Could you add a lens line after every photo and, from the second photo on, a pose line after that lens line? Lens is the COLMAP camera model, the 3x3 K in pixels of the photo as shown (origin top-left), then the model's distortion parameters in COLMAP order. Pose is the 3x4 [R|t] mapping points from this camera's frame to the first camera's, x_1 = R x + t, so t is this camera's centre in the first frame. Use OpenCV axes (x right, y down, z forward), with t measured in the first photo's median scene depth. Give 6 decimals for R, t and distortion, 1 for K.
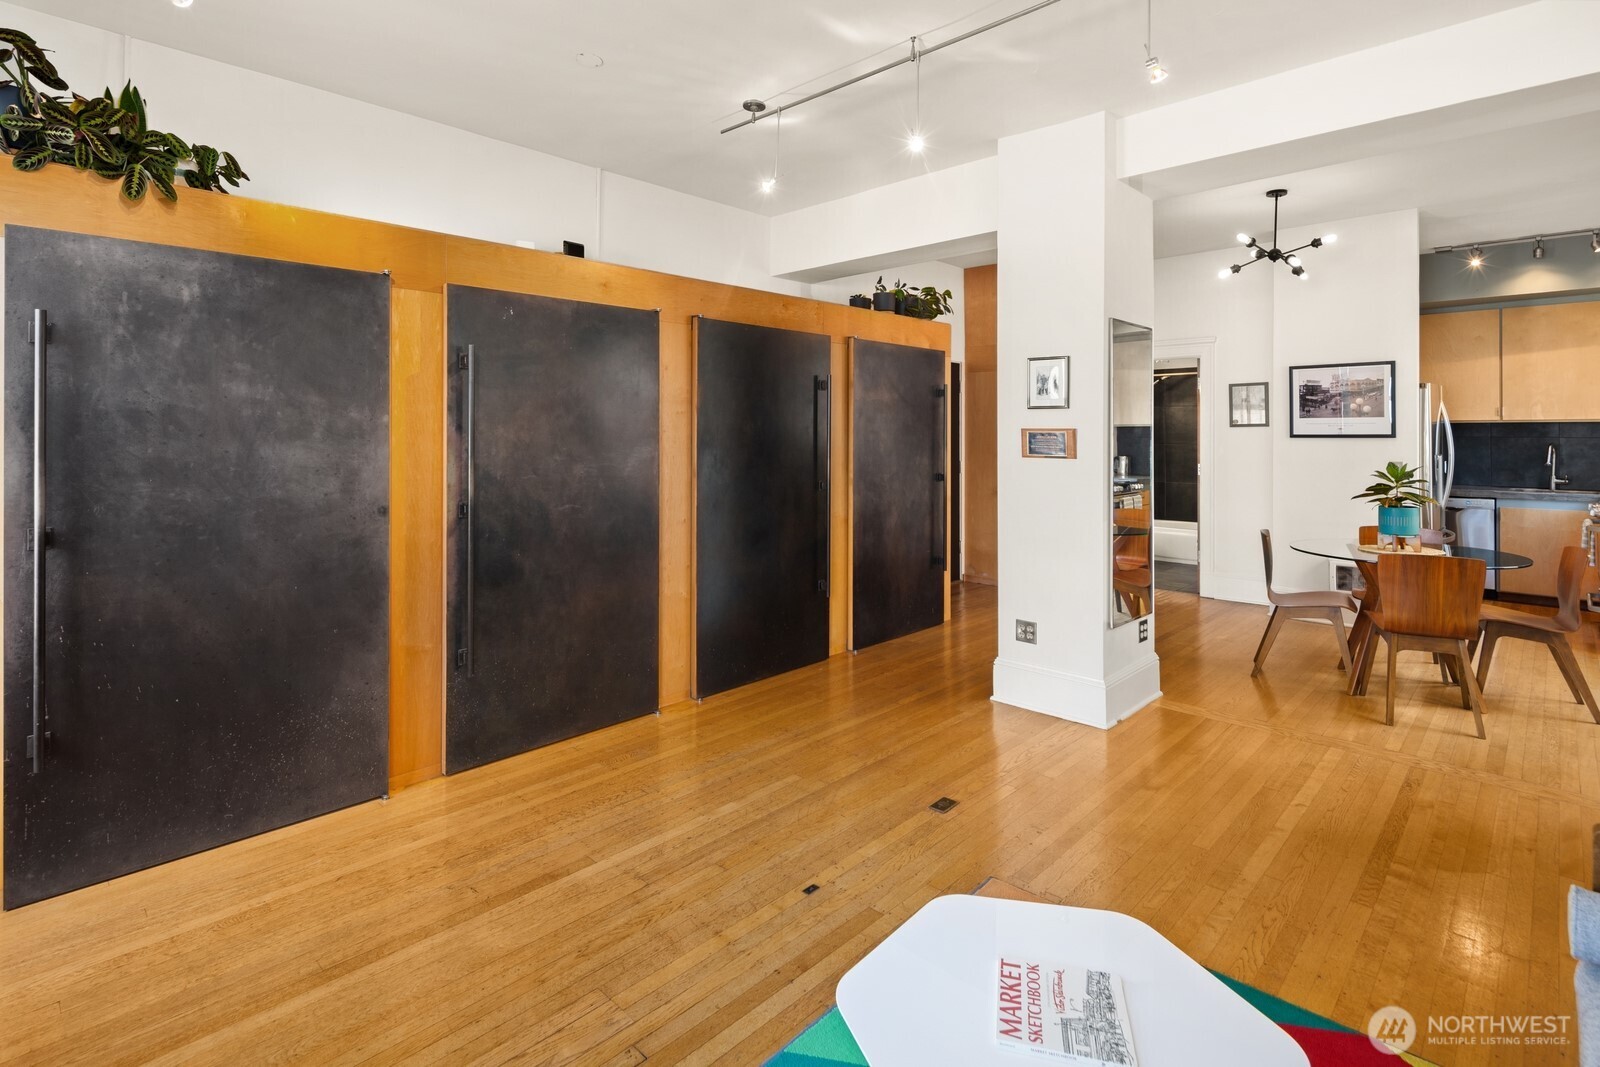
lens RADIAL K [[794.6, 0, 771.1], [0, 794.6, 432.1], [0, 0, 1]] dist [0.003206, -0.004563]
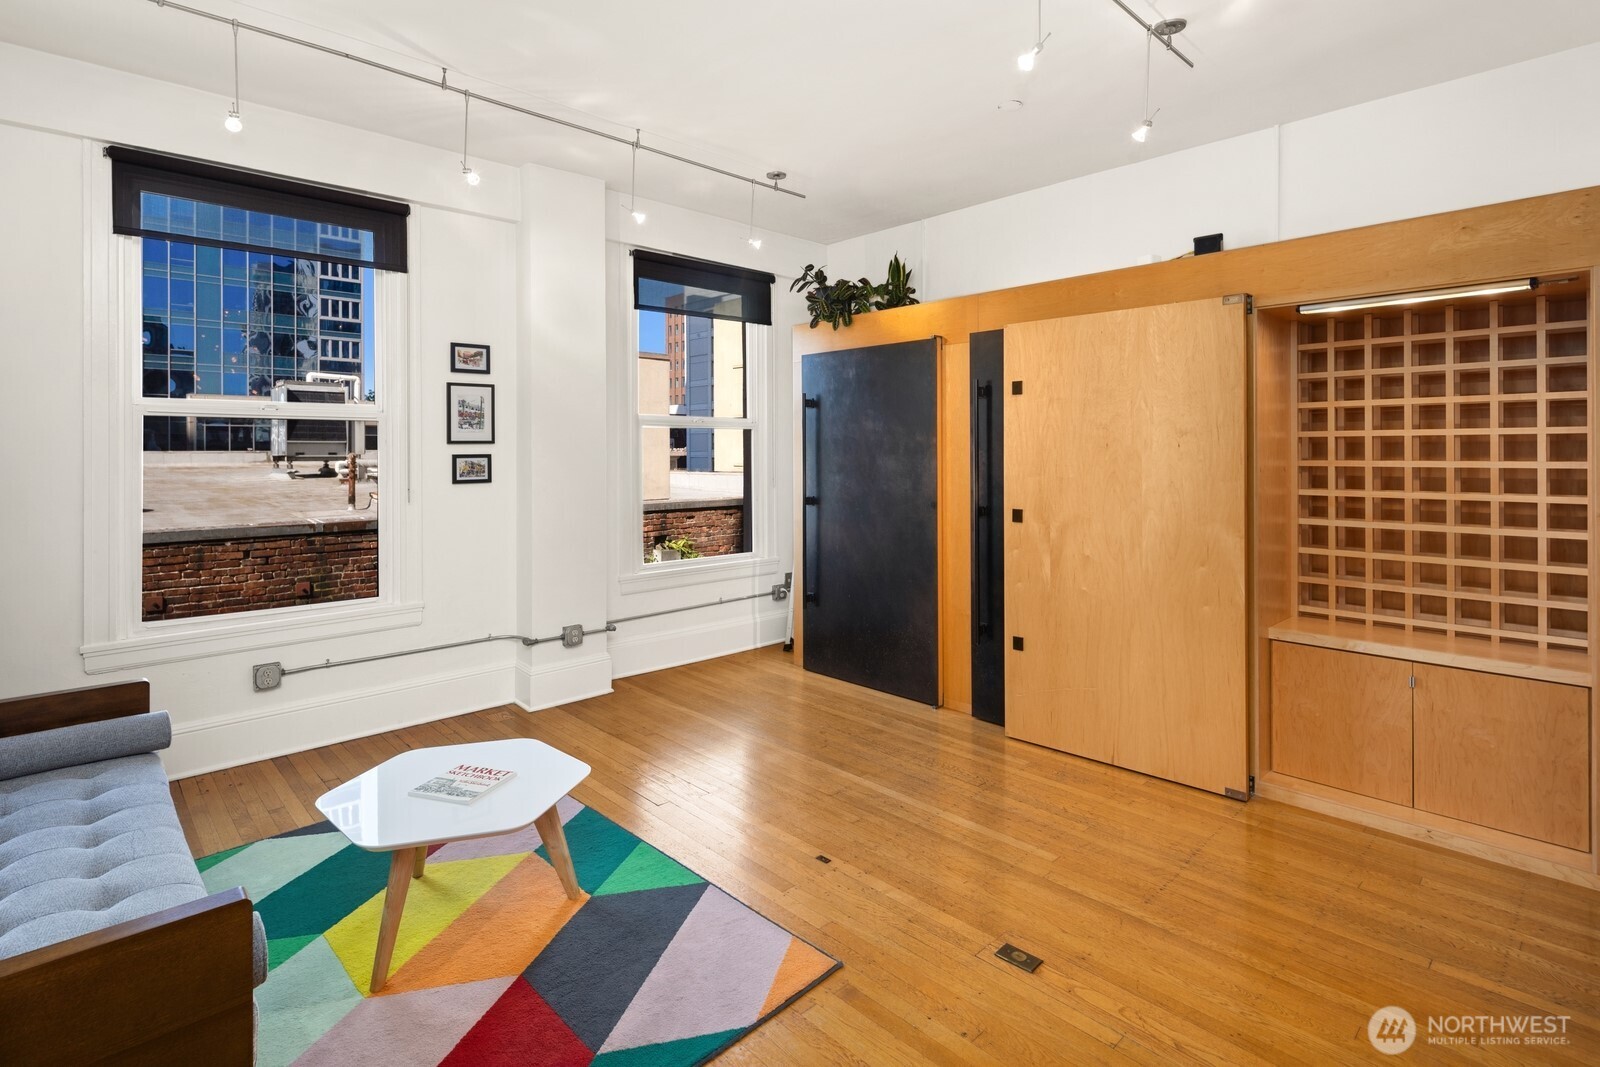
lens RADIAL K [[794.6, 0, 812.4], [0, 794.6, 450.2], [0, 0, 1]] dist [0.003206, -0.004563]
pose [[-0.029203, -0.003083, -0.999569, 1.039295], [0.004508, 0.999985, -0.003216, 0.004700], [0.999563, -0.004600, -0.029188, 0.907389]]
